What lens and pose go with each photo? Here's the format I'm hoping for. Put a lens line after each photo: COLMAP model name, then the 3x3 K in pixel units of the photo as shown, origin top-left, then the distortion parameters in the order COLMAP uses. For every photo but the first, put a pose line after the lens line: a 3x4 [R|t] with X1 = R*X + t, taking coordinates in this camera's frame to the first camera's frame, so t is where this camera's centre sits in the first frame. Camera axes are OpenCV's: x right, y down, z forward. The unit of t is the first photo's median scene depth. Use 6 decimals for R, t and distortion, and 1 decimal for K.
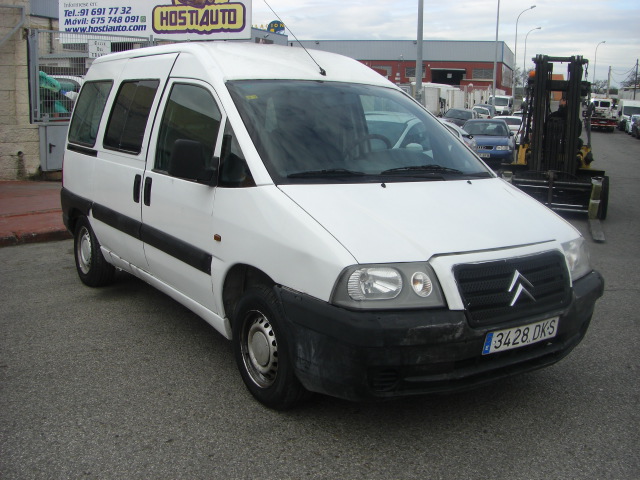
lens RADIAL K [[716.9, 0, 317.2], [0, 716.9, 238.0], [0, 0, 1]] dist [-0.180323, 0.134674]
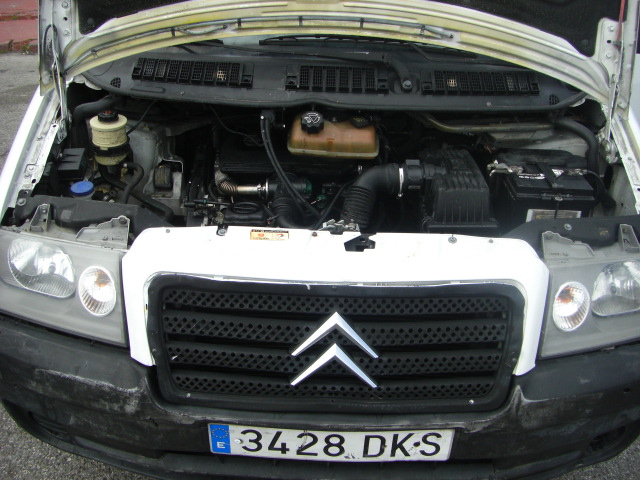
lens RADIAL K [[716.9, 0, 317.2], [0, 716.9, 238.0], [0, 0, 1]] dist [-0.180323, 0.134674]
pose [[0.818149, 0.262581, -0.511550, 0.484800], [-0.110009, 0.944688, 0.308970, -0.134354], [0.564385, -0.196508, 0.801782, 0.638394]]
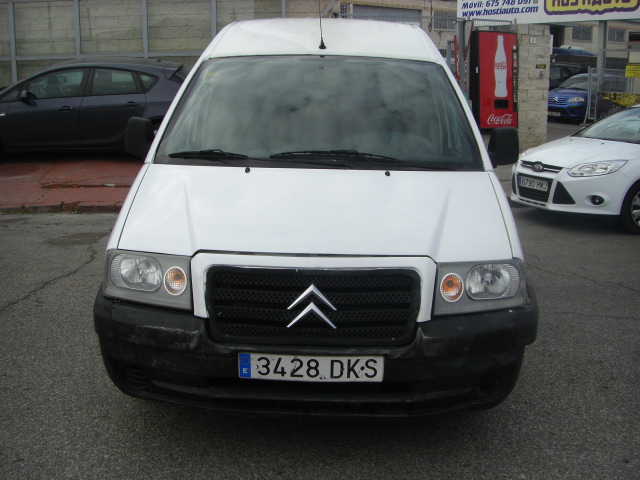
lens RADIAL K [[716.9, 0, 317.2], [0, 716.9, 238.0], [0, 0, 1]] dist [-0.180323, 0.134674]
pose [[0.813293, 0.110285, -0.571307, 0.728740], [-0.098328, 0.993802, 0.051867, -0.047426], [0.573486, 0.013992, 0.819096, 0.347905]]
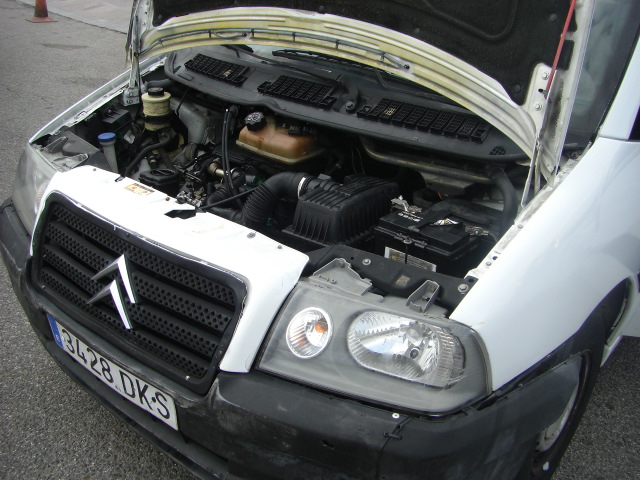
lens RADIAL K [[716.9, 0, 317.2], [0, 716.9, 238.0], [0, 0, 1]] dist [-0.180323, 0.134674]
pose [[0.269757, 0.376617, -0.886223, 0.774010], [-0.221203, 0.919966, 0.323624, -0.166323], [0.937177, 0.108735, 0.331476, 0.951863]]
